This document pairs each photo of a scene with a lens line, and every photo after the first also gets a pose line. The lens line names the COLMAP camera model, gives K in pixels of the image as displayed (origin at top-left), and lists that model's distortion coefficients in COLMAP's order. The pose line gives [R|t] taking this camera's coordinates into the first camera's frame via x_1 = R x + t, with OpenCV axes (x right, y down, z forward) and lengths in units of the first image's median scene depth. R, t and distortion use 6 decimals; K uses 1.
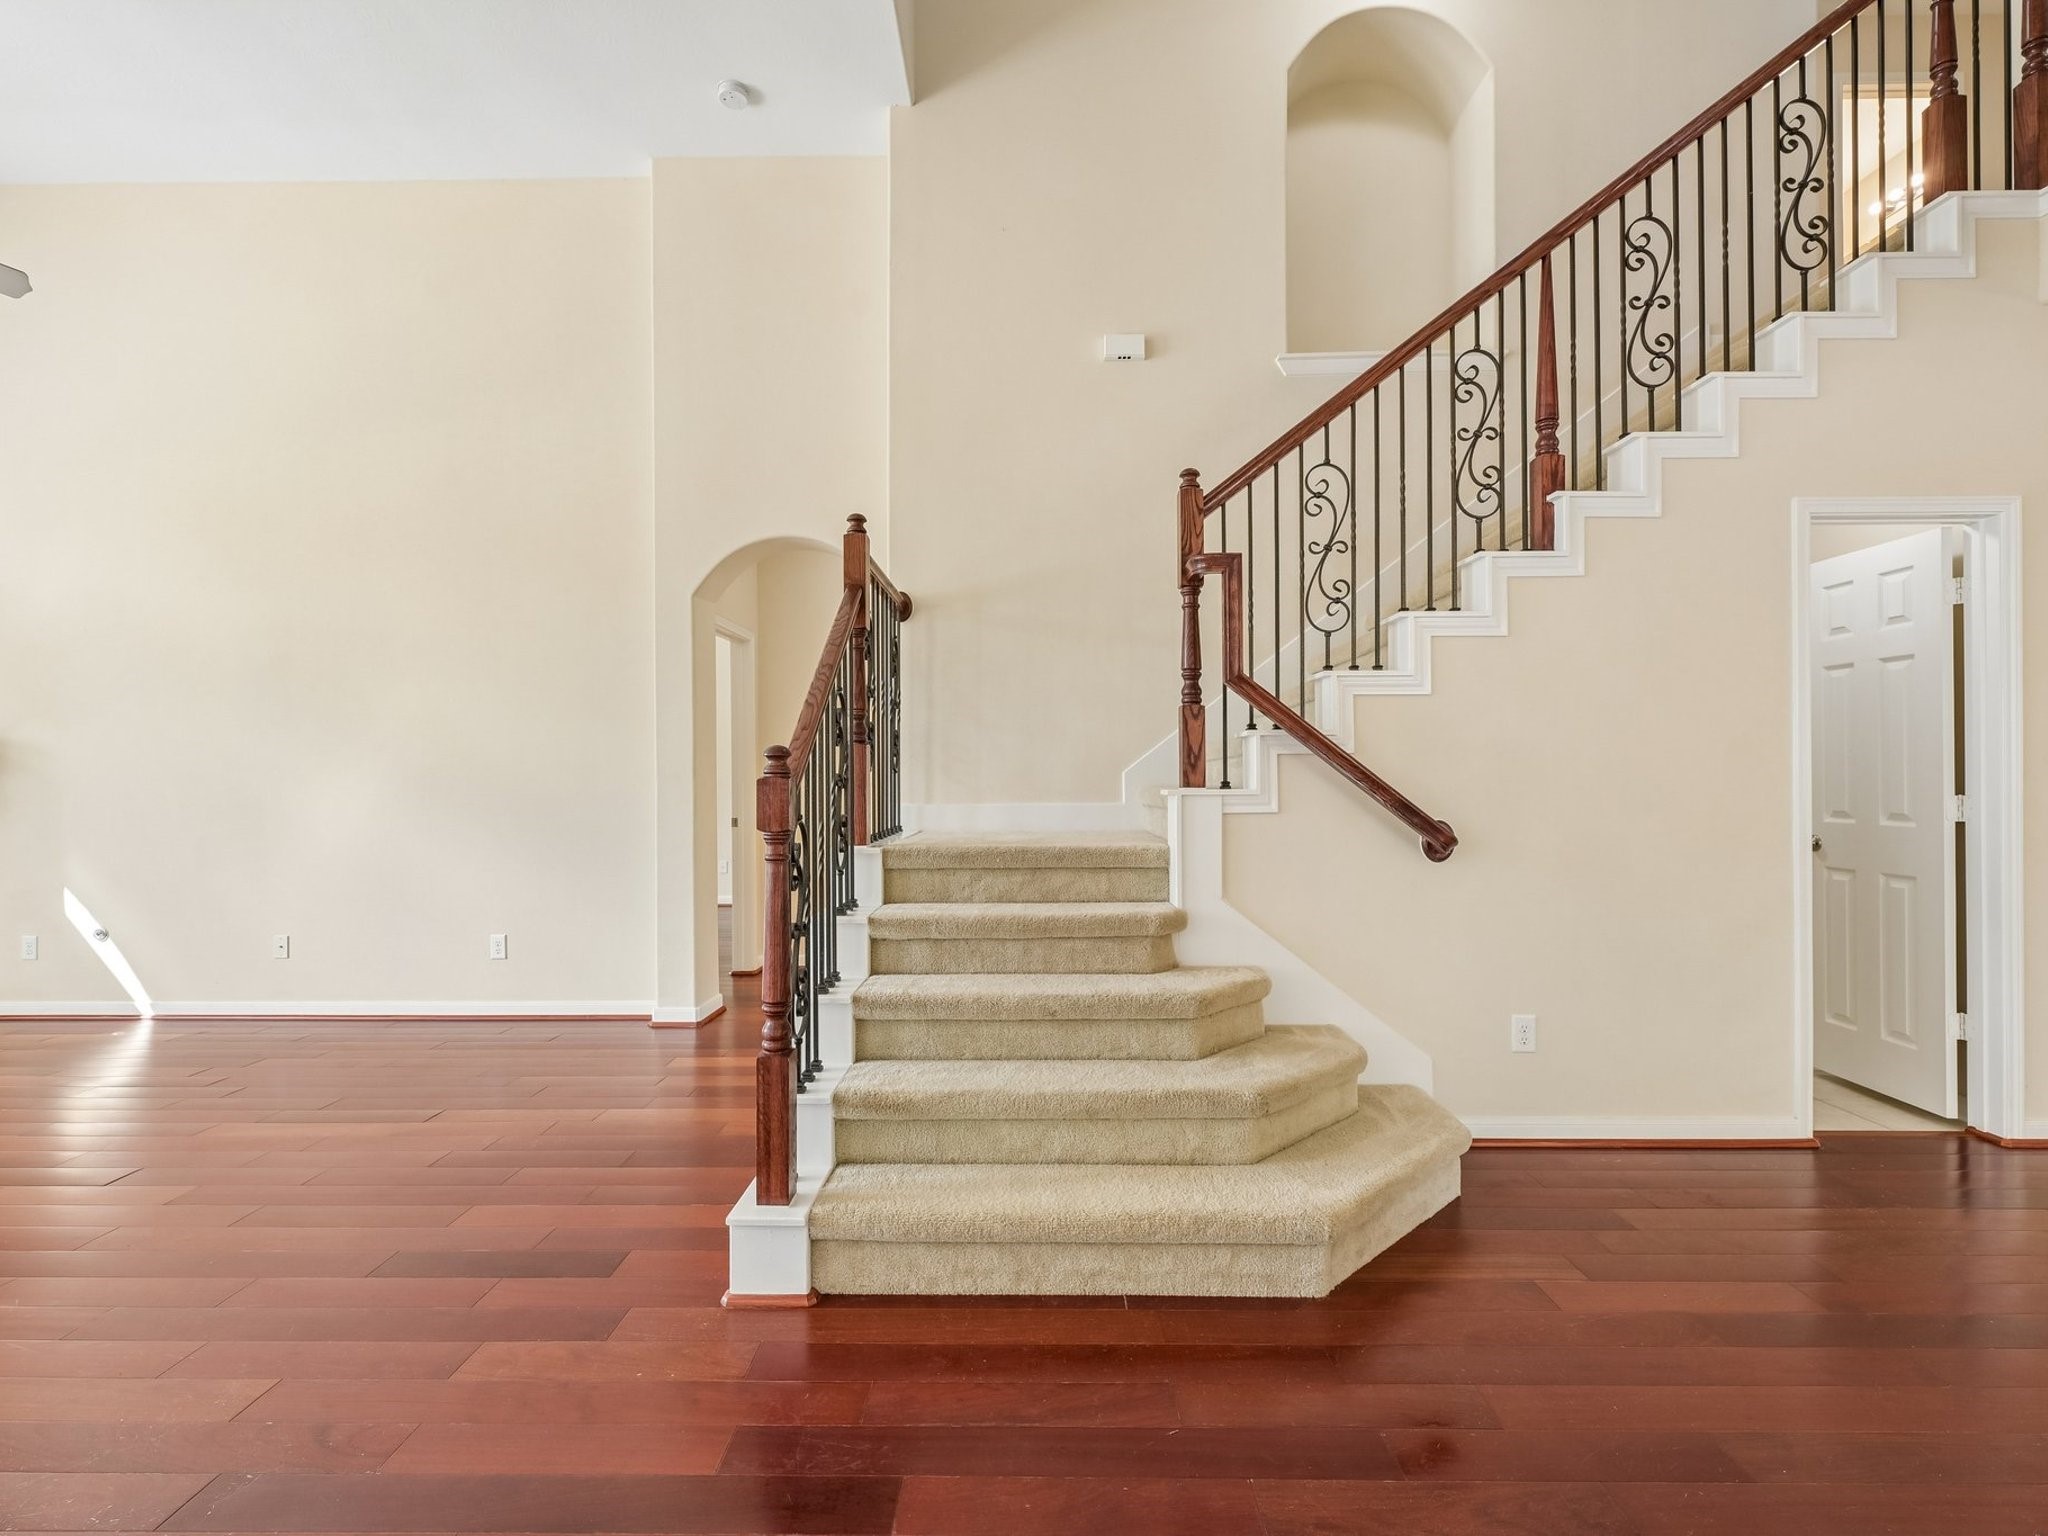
lens RADIAL K [[929.0, 0, 1024.0], [0, 929.0, 768.0], [0, 0, 1]] dist [0.000614, -0.000012]
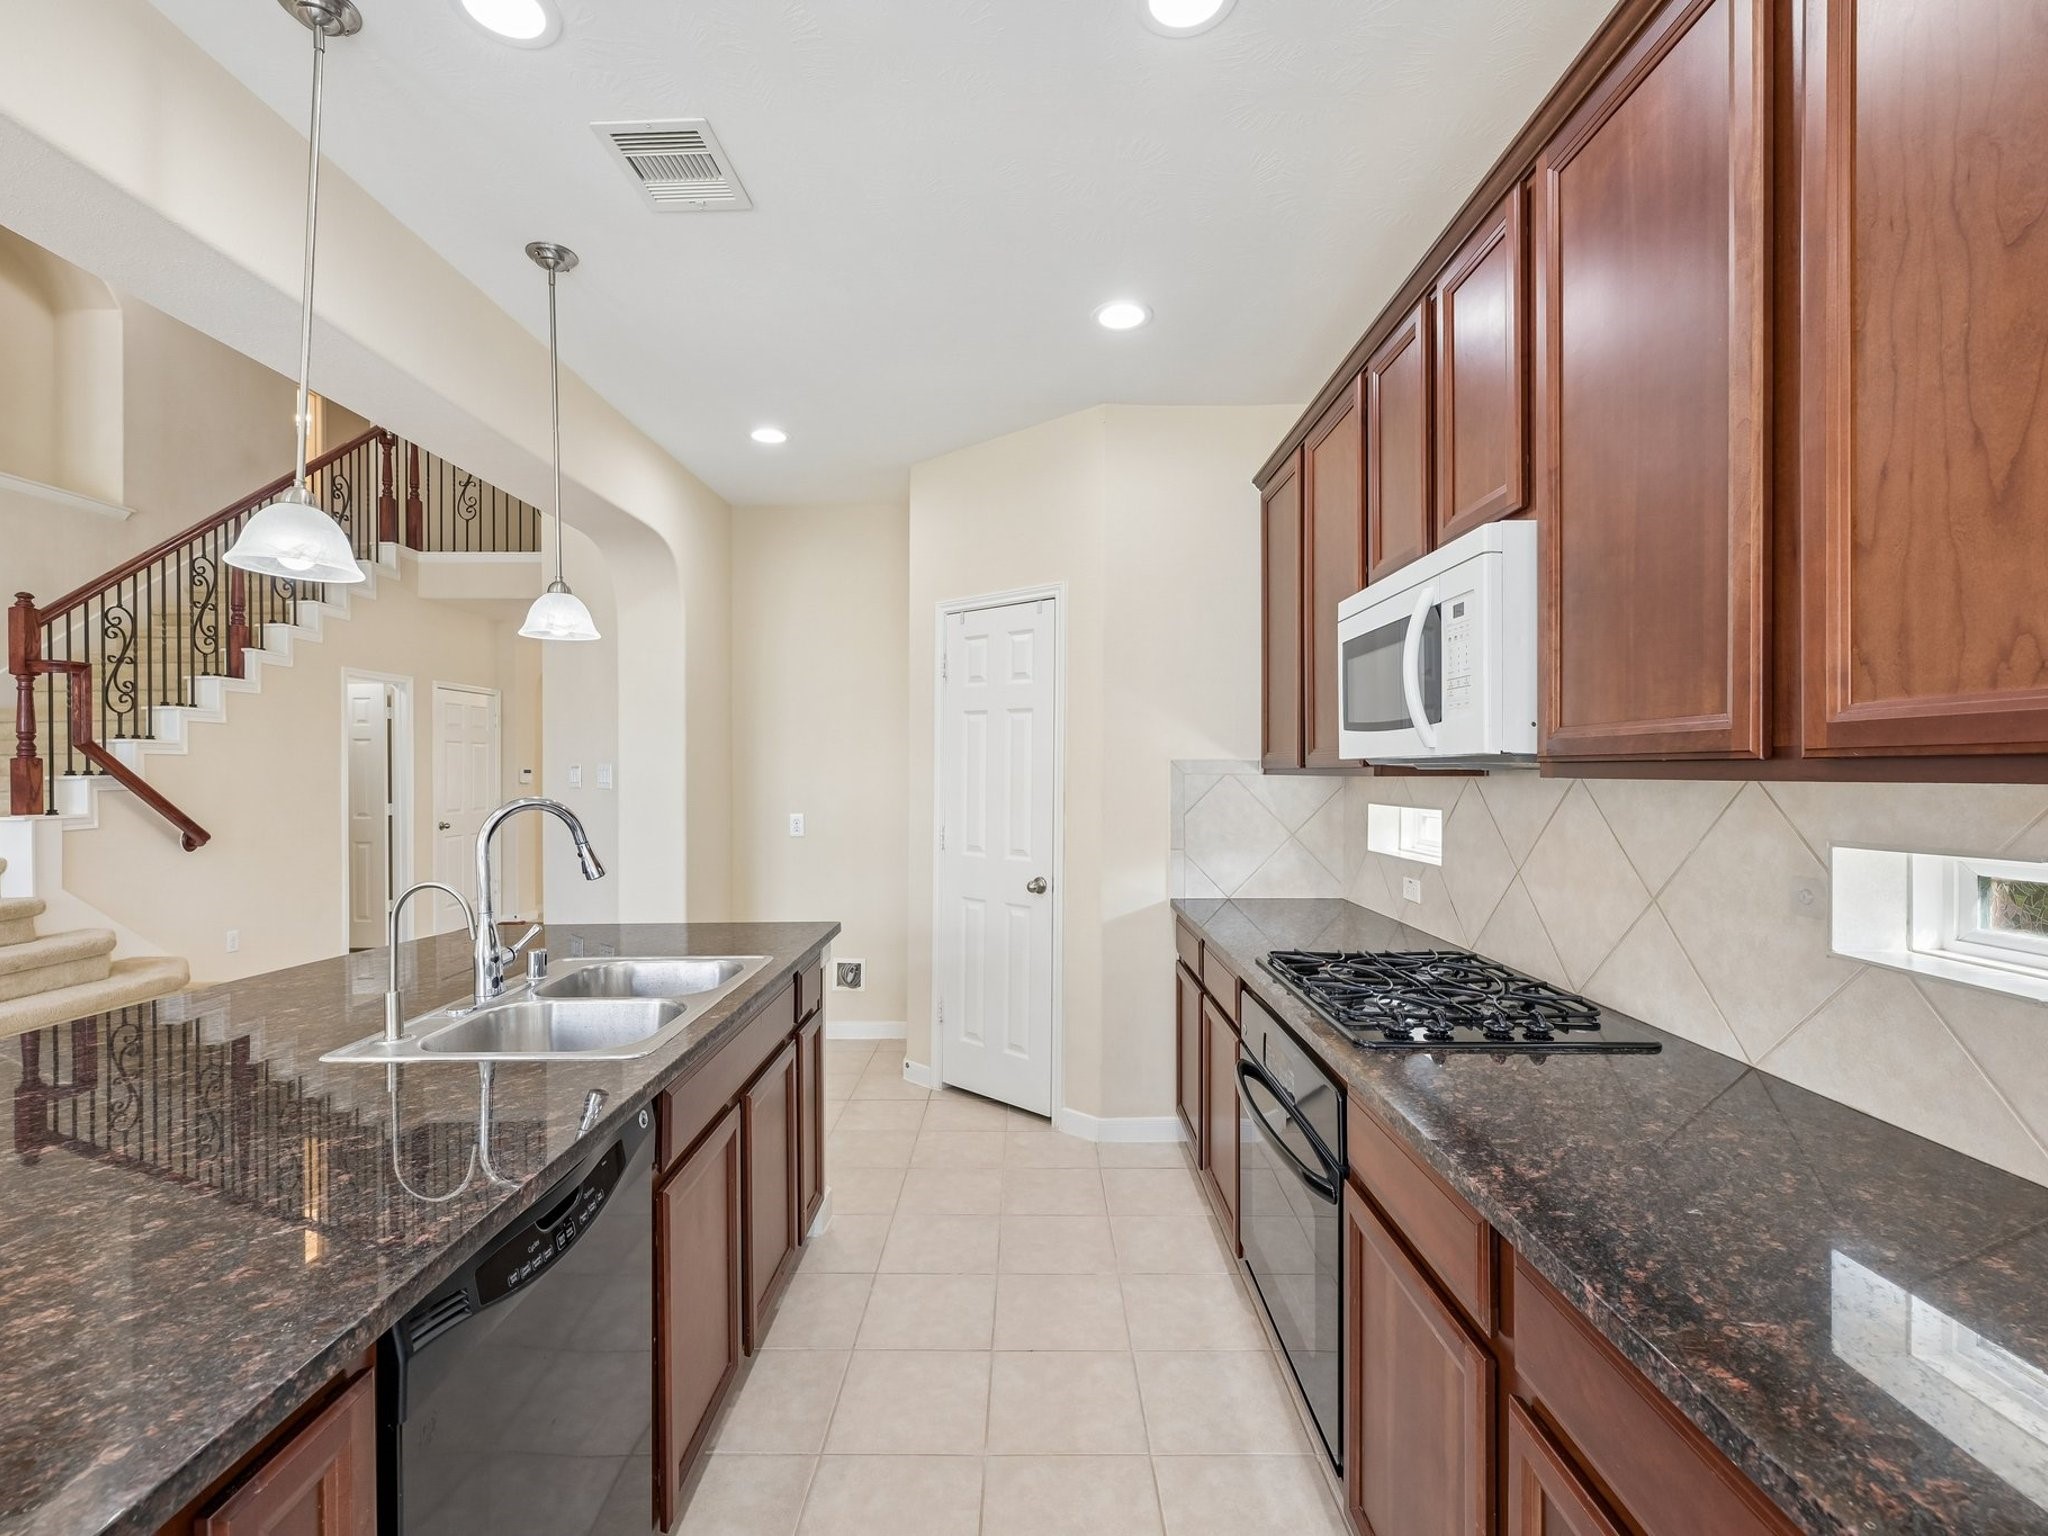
lens RADIAL K [[929.0, 0, 1024.0], [0, 929.0, 768.0], [0, 0, 1]] dist [0.000614, -0.000012]
pose [[-0.003663, 0.007743, 0.999963, -1.269623], [-0.003833, 0.999963, -0.007757, -0.046042], [-0.999986, -0.003862, -0.003633, -0.541445]]
